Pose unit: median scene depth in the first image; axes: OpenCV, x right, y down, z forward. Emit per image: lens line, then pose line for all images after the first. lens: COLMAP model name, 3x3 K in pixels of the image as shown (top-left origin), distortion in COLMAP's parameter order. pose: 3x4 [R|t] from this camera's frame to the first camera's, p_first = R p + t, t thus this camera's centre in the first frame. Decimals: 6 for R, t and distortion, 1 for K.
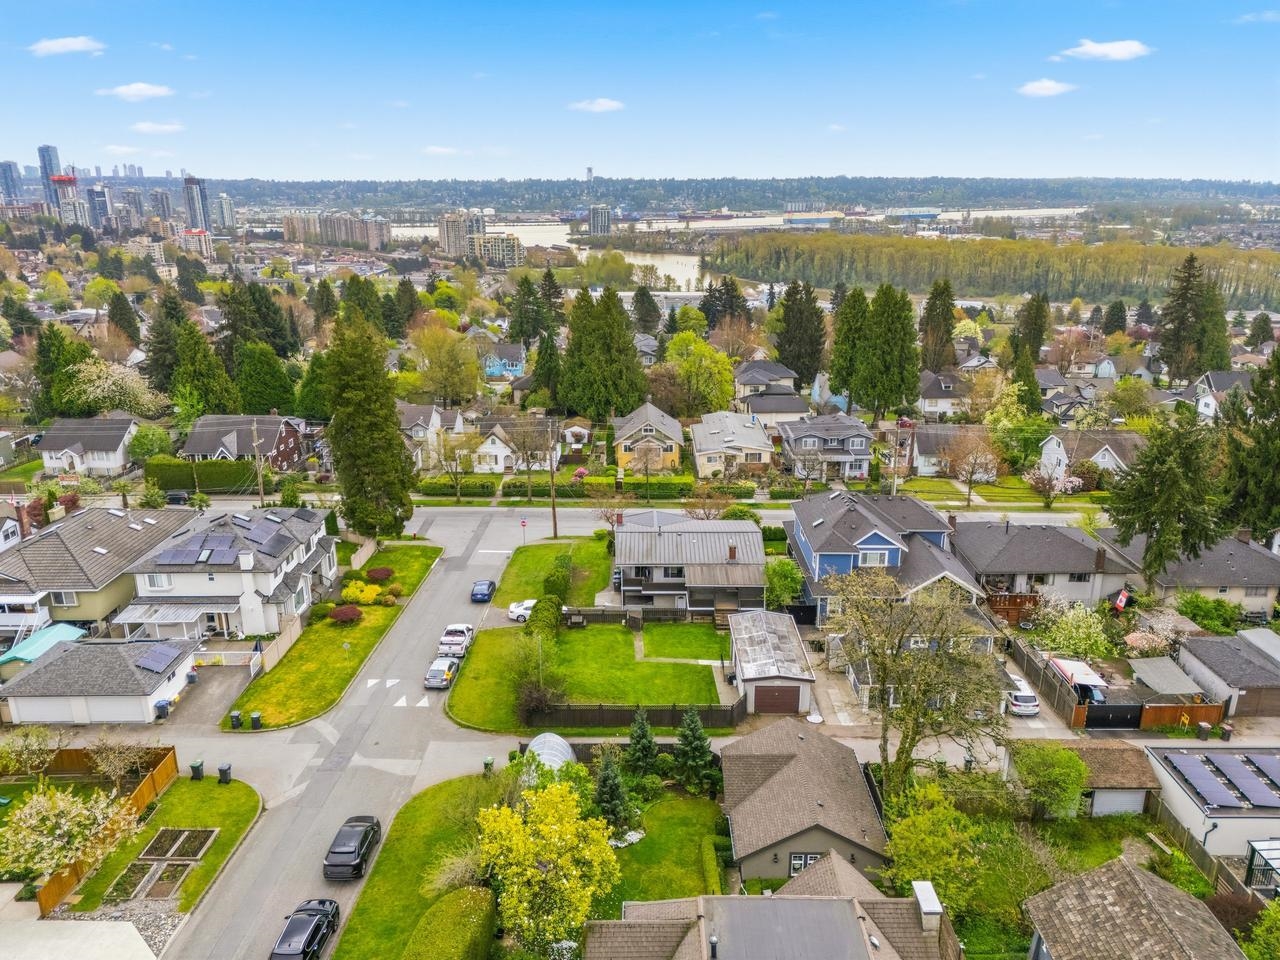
lens RADIAL K [[936.2, 0, 643.0], [0, 936.2, 473.6], [0, 0, 1]] dist [0.072088, -0.066973]
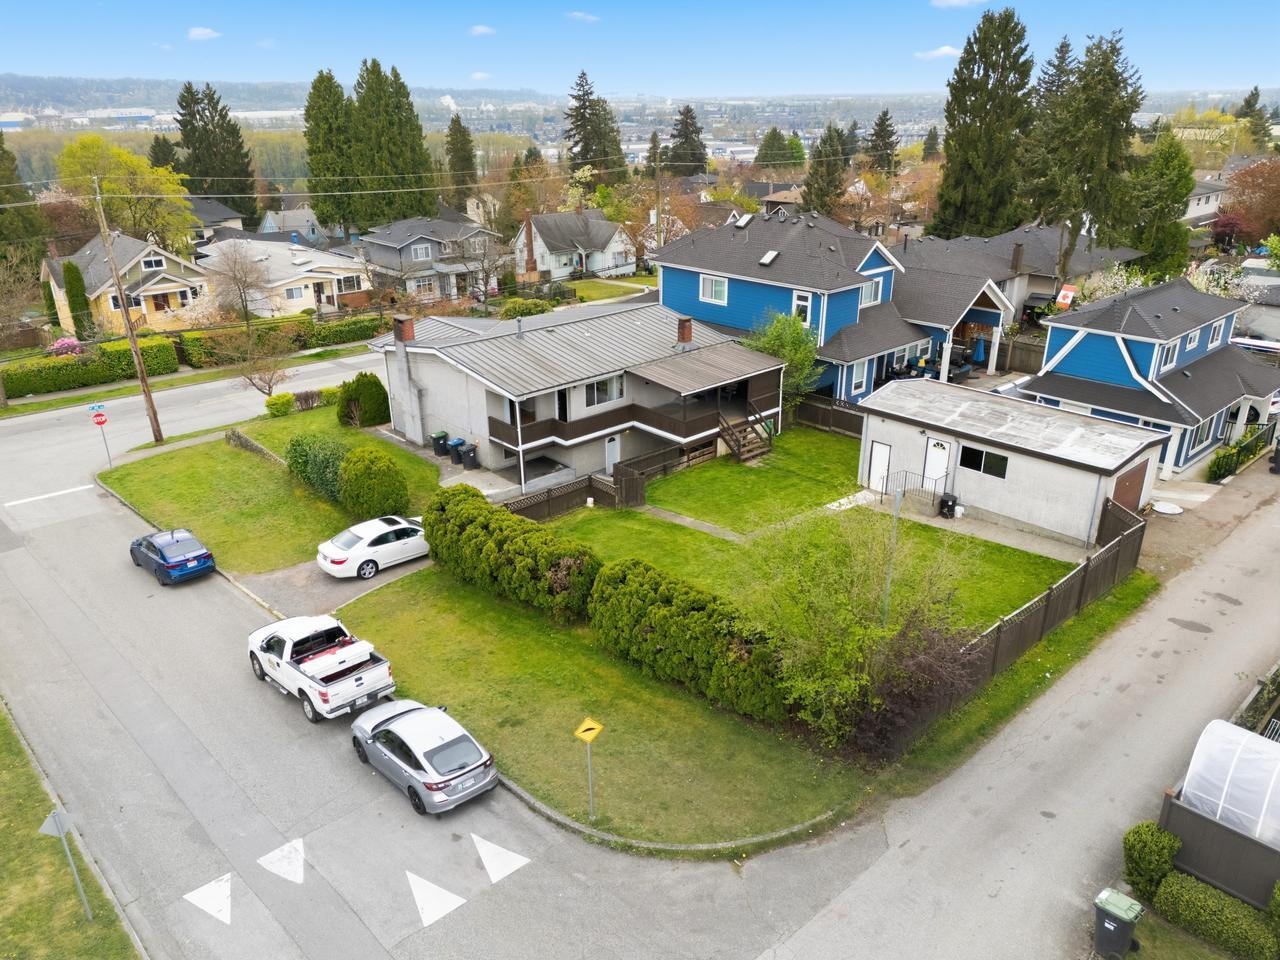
lens RADIAL K [[936.2, 0, 634.3], [0, 936.2, 489.3], [0, 0, 1]] dist [0.072088, -0.066973]
pose [[0.734600, -0.268231, 0.623229, -0.282622], [0.205007, 0.963354, 0.172977, 0.072788], [-0.646788, 0.000697, 0.762670, 0.601468]]
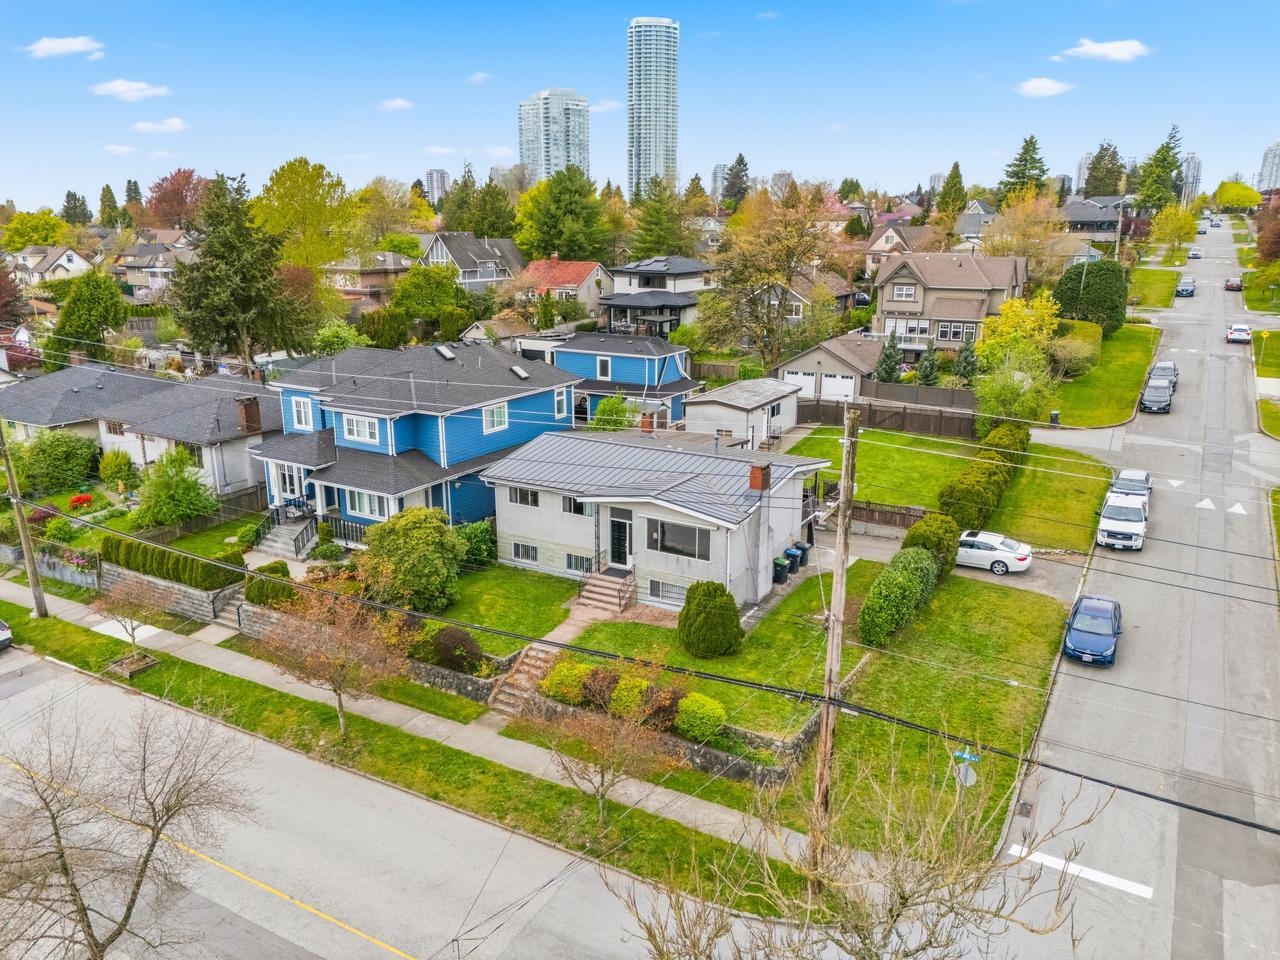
lens RADIAL K [[936.2, 0, 638.7], [0, 936.2, 476.9], [0, 0, 1]] dist [0.072088, -0.066973]
pose [[-0.865626, -0.130271, 0.483447, -0.200863], [0.148119, 0.855715, 0.495795, -0.191205], [-0.478281, 0.500780, -0.721434, 1.454514]]
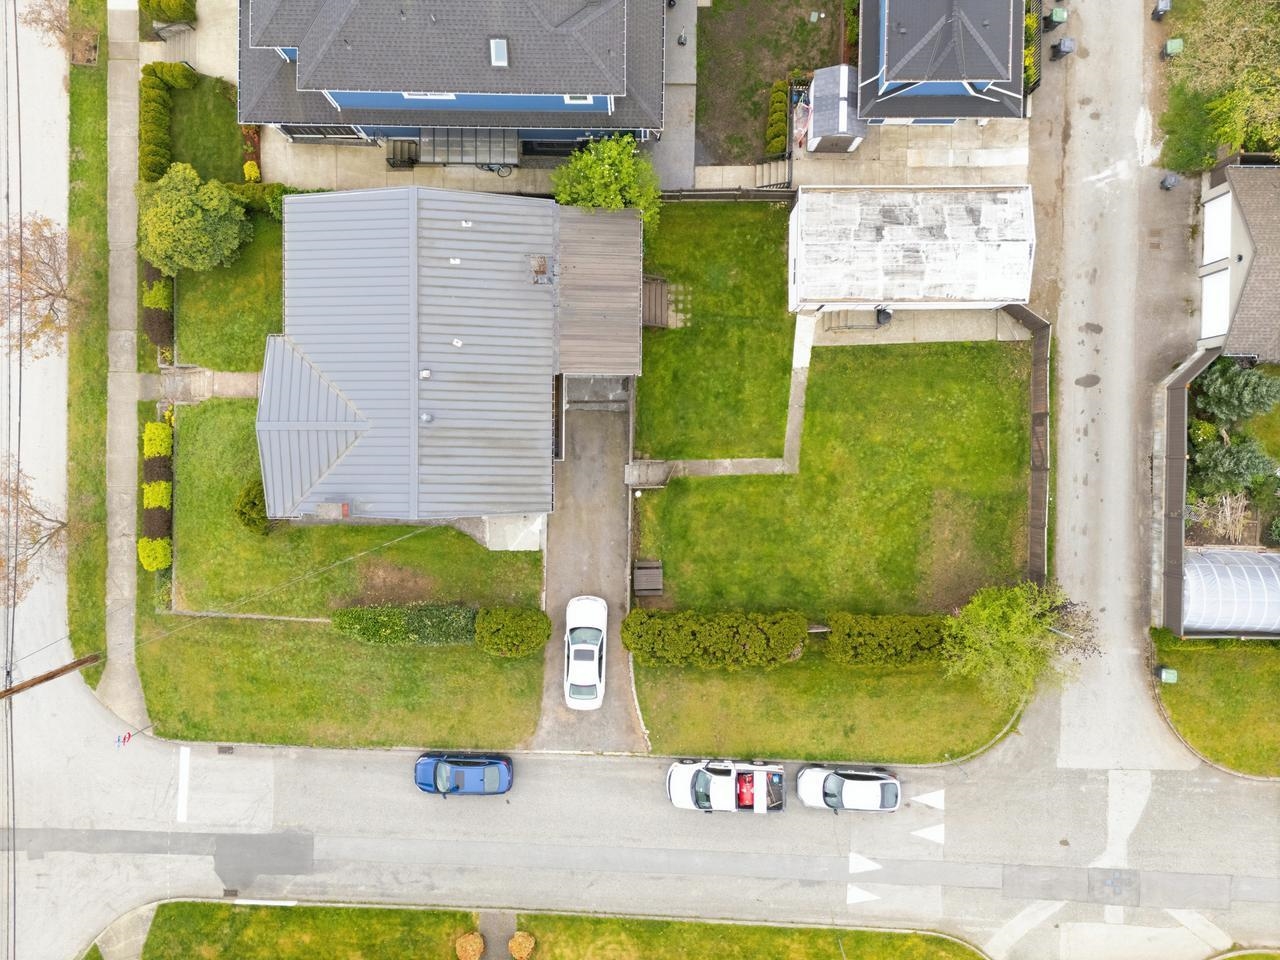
lens RADIAL K [[936.2, 0, 636.3], [0, 936.2, 478.2], [0, 0, 1]] dist [0.072088, -0.066973]
pose [[0.007916, -0.999837, -0.016215, -0.001931], [0.297187, -0.013131, 0.954729, -0.349447], [-0.954787, -0.012376, 0.297035, 0.805274]]
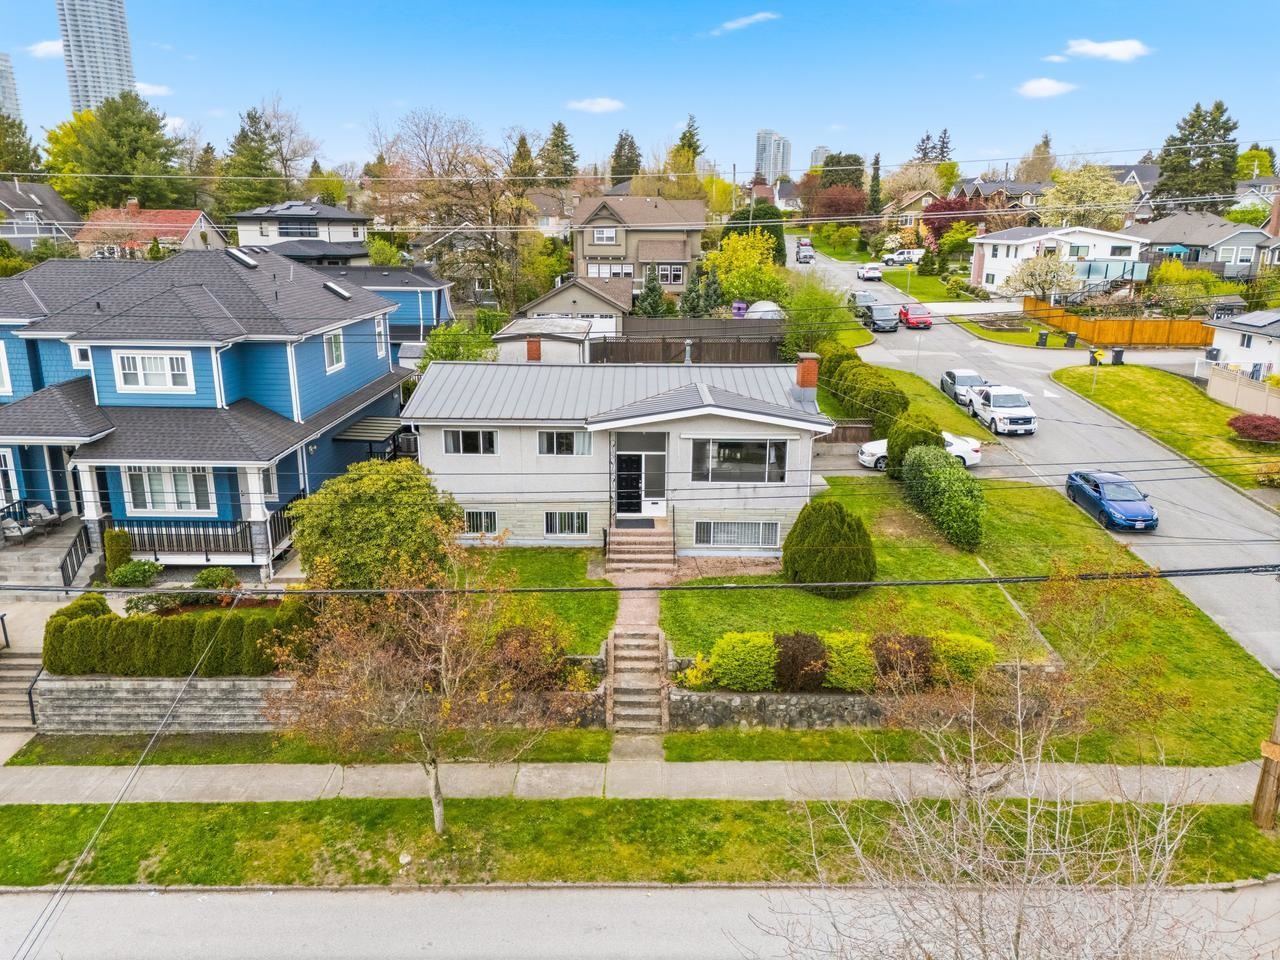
lens RADIAL K [[936.2, 0, 639.8], [0, 936.2, 483.1], [0, 0, 1]] dist [0.072088, -0.066973]
pose [[-0.999953, -0.005975, 0.007586, 0.037737], [-0.000949, 0.842572, 0.538582, -0.114920], [-0.009610, 0.538550, -0.842539, 1.428699]]
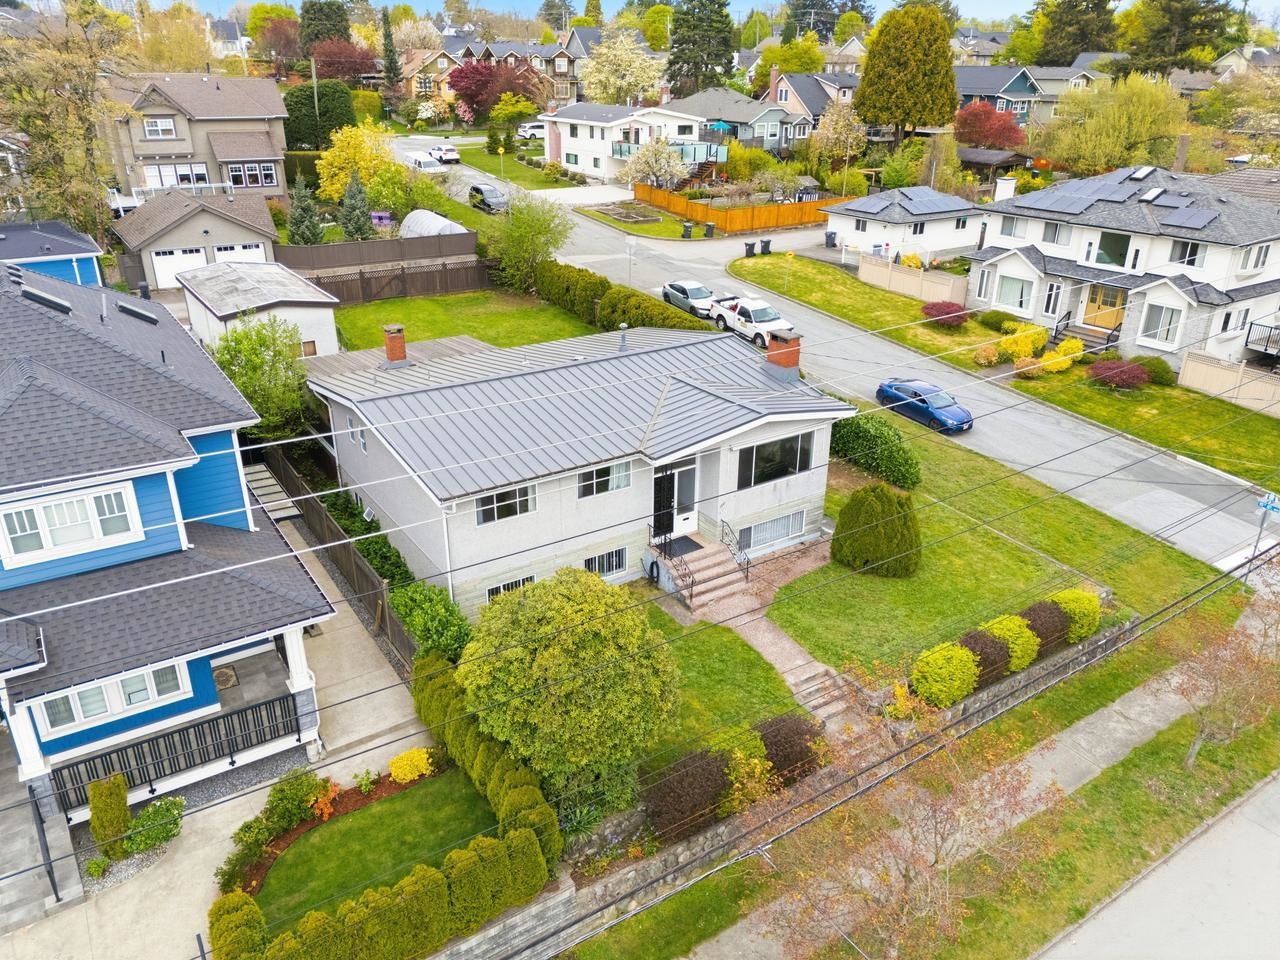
lens RADIAL K [[936.2, 0, 639.7], [0, 936.2, 483.6], [0, 0, 1]] dist [0.072088, -0.066973]
pose [[-0.834811, 0.221893, -0.503840, 0.219286], [-0.167814, 0.769064, 0.616748, -0.127733], [0.524337, 0.599419, -0.604787, 1.311726]]
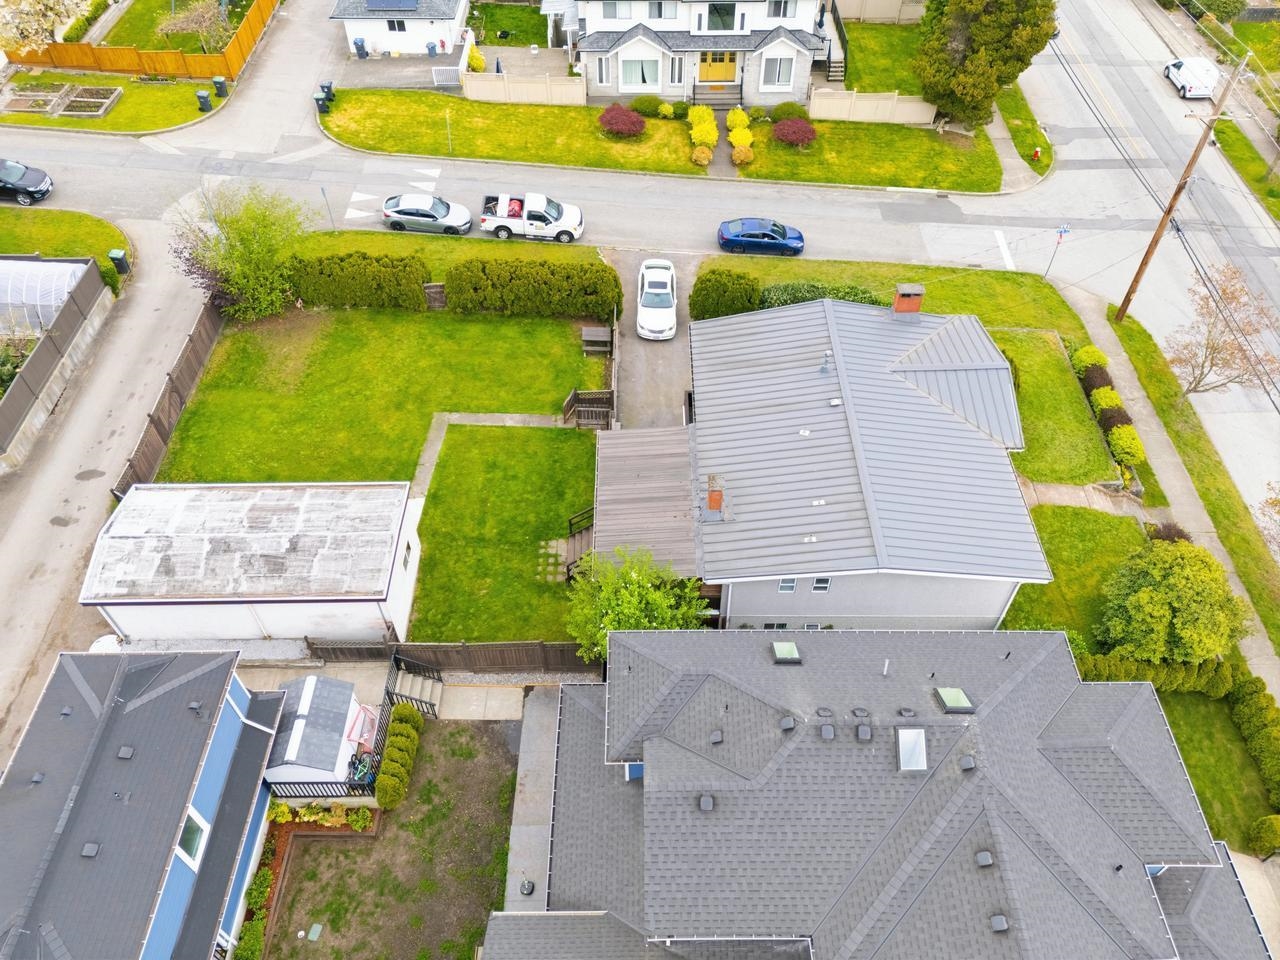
lens RADIAL K [[936.2, 0, 644.8], [0, 936.2, 481.0], [0, 0, 1]] dist [0.072088, -0.066973]
pose [[0.005639, 0.752011, -0.659127, 0.344614], [-0.294794, 0.631095, 0.717507, -0.187340], [0.955544, 0.190261, 0.225247, 0.875336]]
